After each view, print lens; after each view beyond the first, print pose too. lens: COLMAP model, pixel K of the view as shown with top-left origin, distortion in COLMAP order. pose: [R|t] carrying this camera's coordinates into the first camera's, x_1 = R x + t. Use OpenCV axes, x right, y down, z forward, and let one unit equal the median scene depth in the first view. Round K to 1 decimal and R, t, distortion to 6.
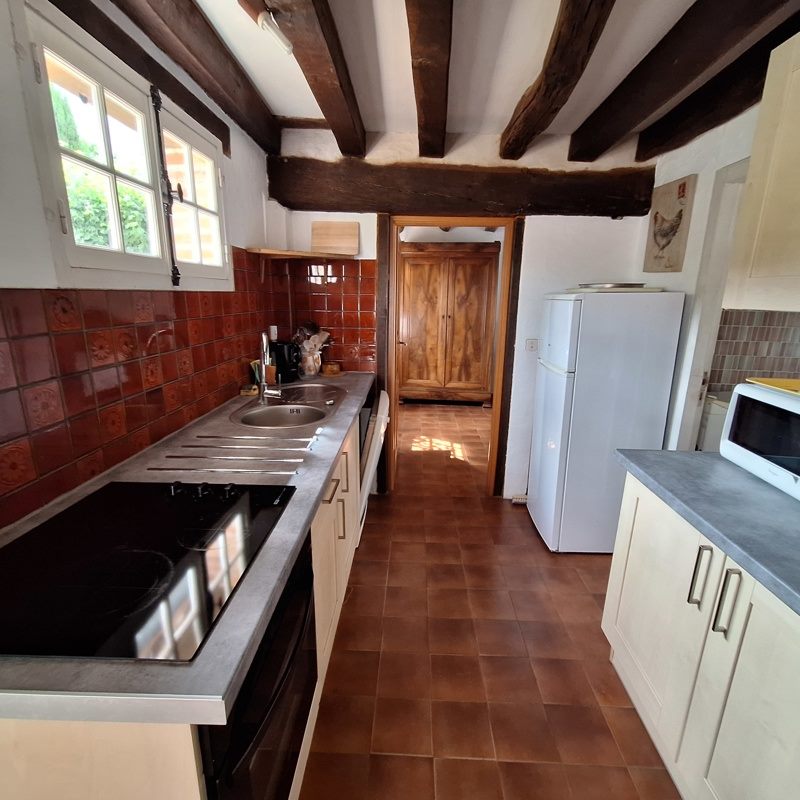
lens RADIAL K [[425.5, 0, 401.1], [0, 425.5, 402.4], [0, 0, 1]] dist [-0.004957, 0.001190]
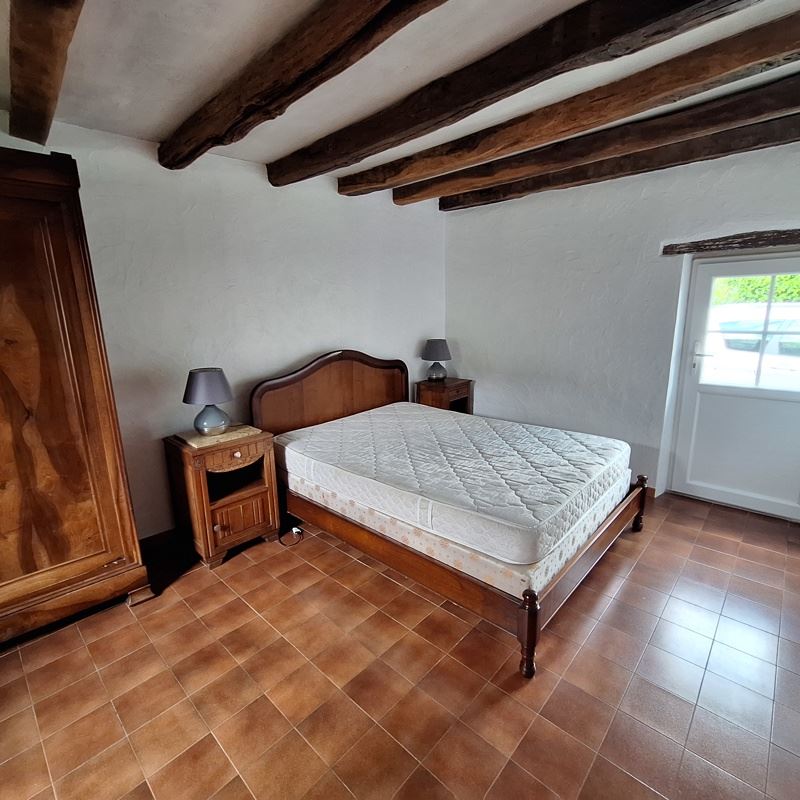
lens RADIAL K [[425.5, 0, 400.8], [0, 425.5, 401.4], [0, 0, 1]] dist [-0.004957, 0.001190]
pose [[0.663357, -0.186557, 0.724675, 0.117093], [0.215655, 0.974998, 0.053591, -0.138053], [-0.716555, 0.120730, 0.687003, 0.568851]]
